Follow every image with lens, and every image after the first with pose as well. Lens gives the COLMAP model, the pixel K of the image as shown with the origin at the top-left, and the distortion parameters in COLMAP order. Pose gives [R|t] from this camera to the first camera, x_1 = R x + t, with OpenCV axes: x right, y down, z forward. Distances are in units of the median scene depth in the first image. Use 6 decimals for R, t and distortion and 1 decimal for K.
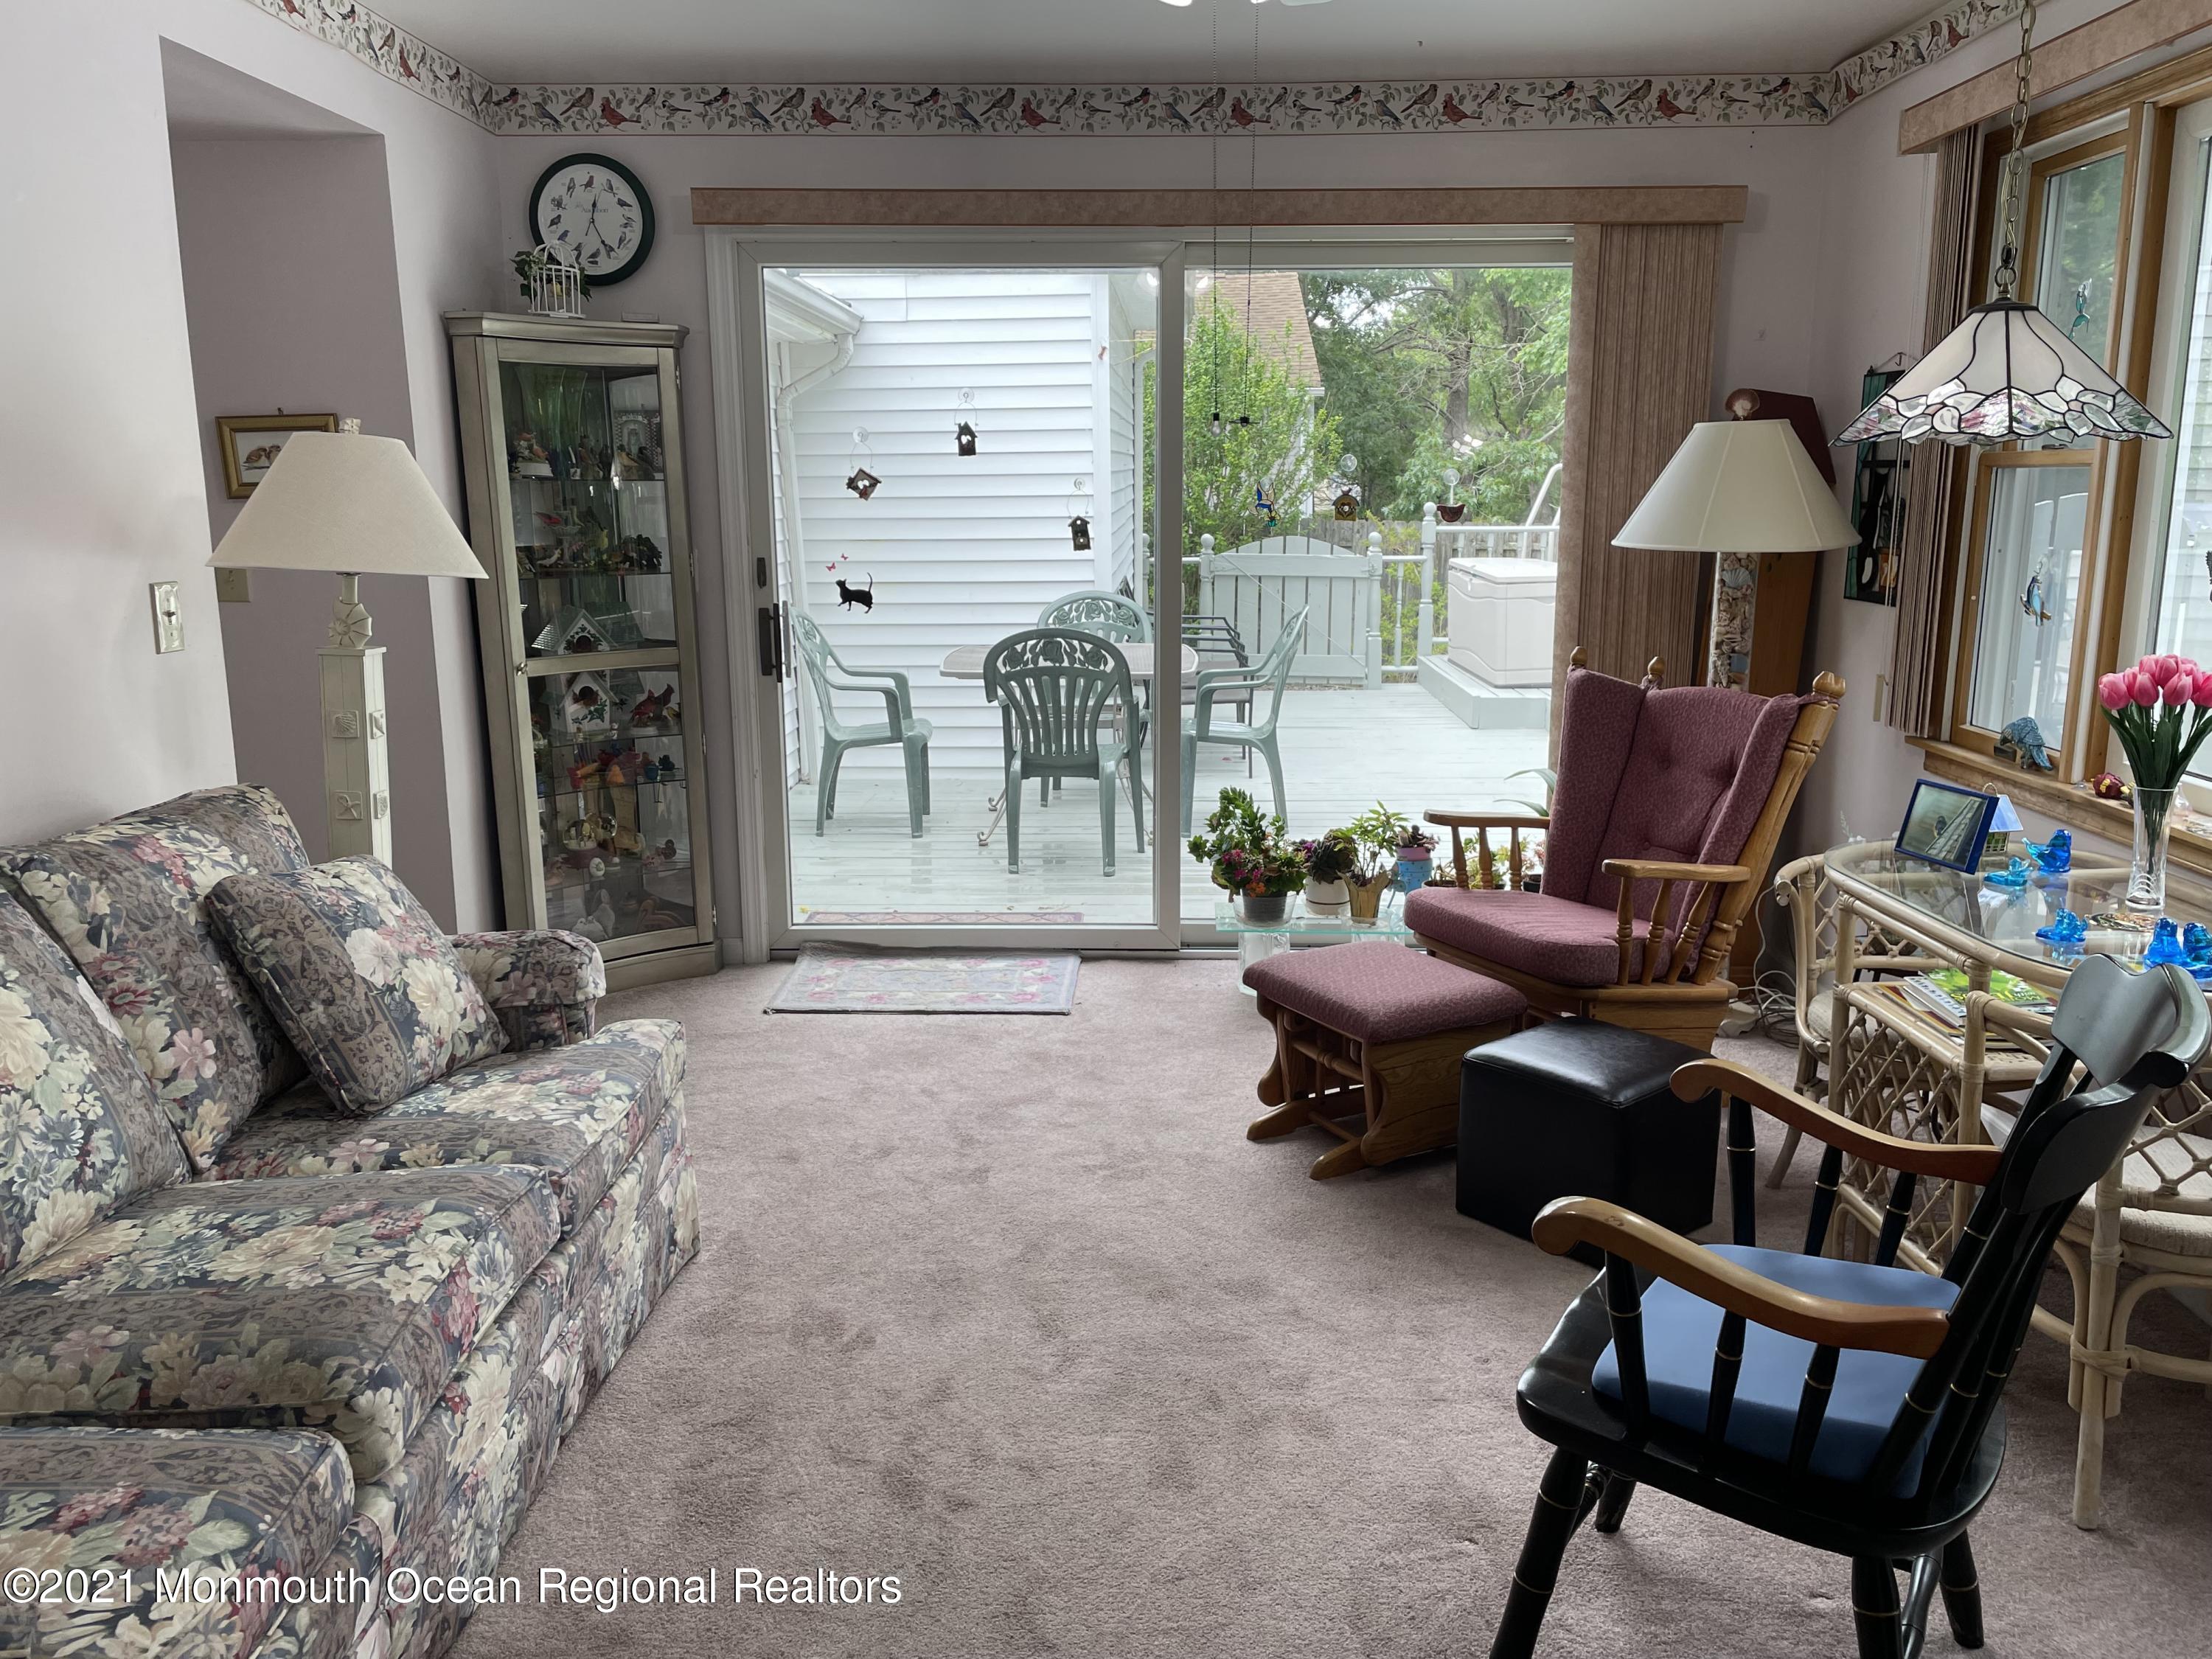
lens RADIAL K [[1707.9, 0, 1106.0], [0, 1707.9, 829.5], [0, 0, 1]] dist [0.115309, 0.000409]
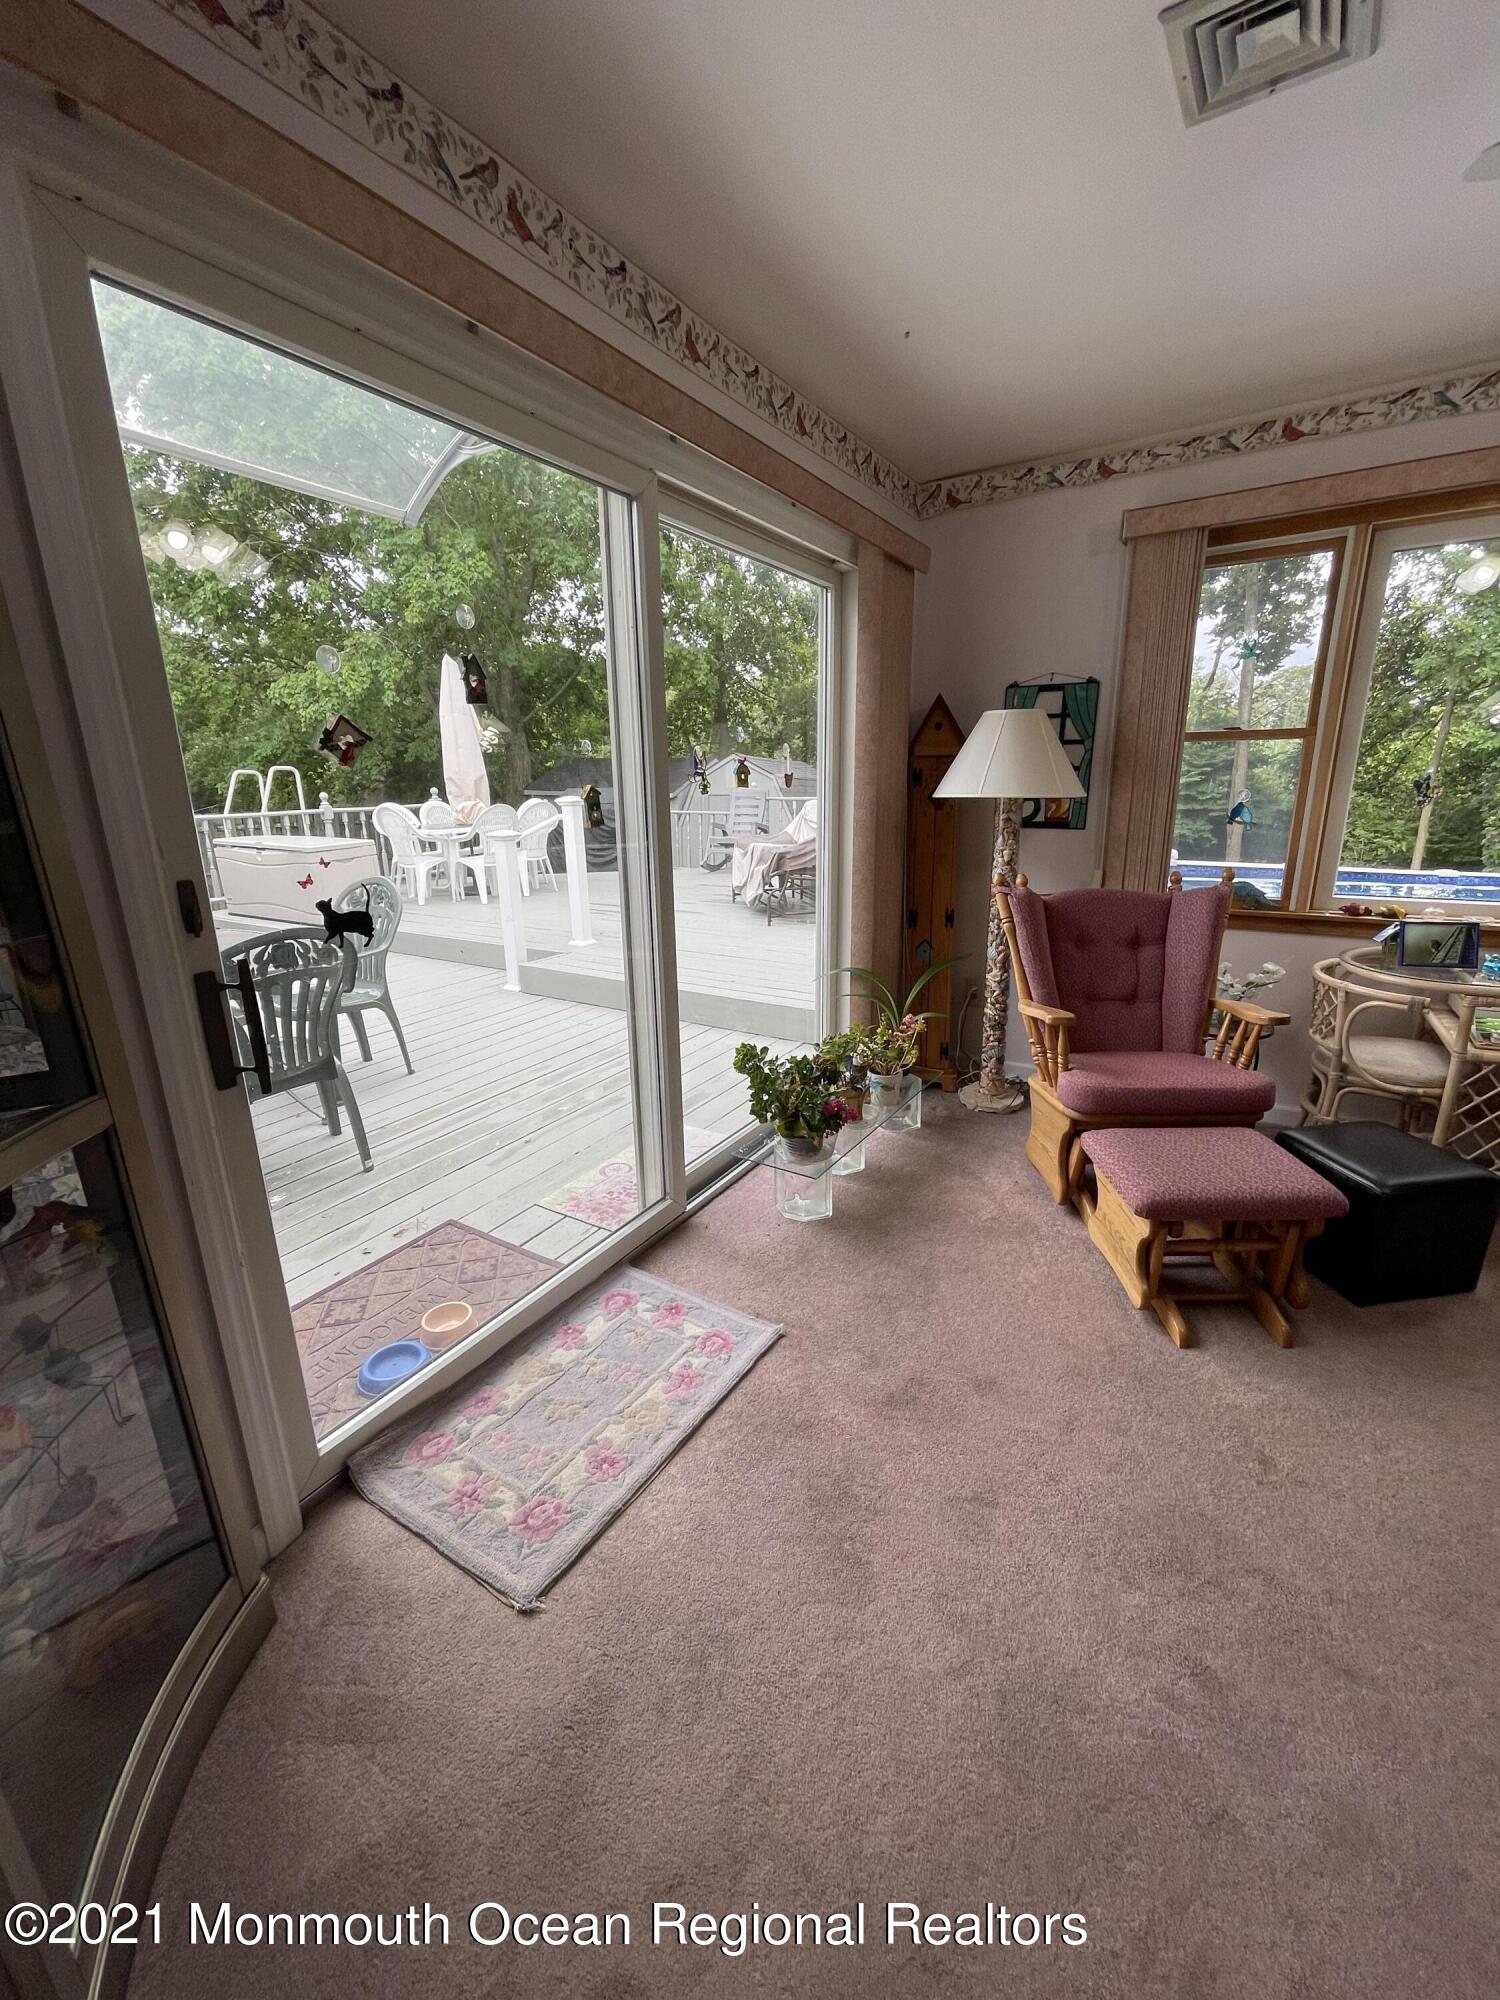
lens RADIAL K [[817.4, 0, 784.3], [0, 817.4, 994.0], [0, 0, 1]] dist [0.000835, 0.000054]
pose [[0.494049, -0.231473, 0.838055, -0.321429], [0.191991, 0.969159, 0.154503, -0.124618], [-0.847971, 0.084567, 0.523253, 0.700016]]
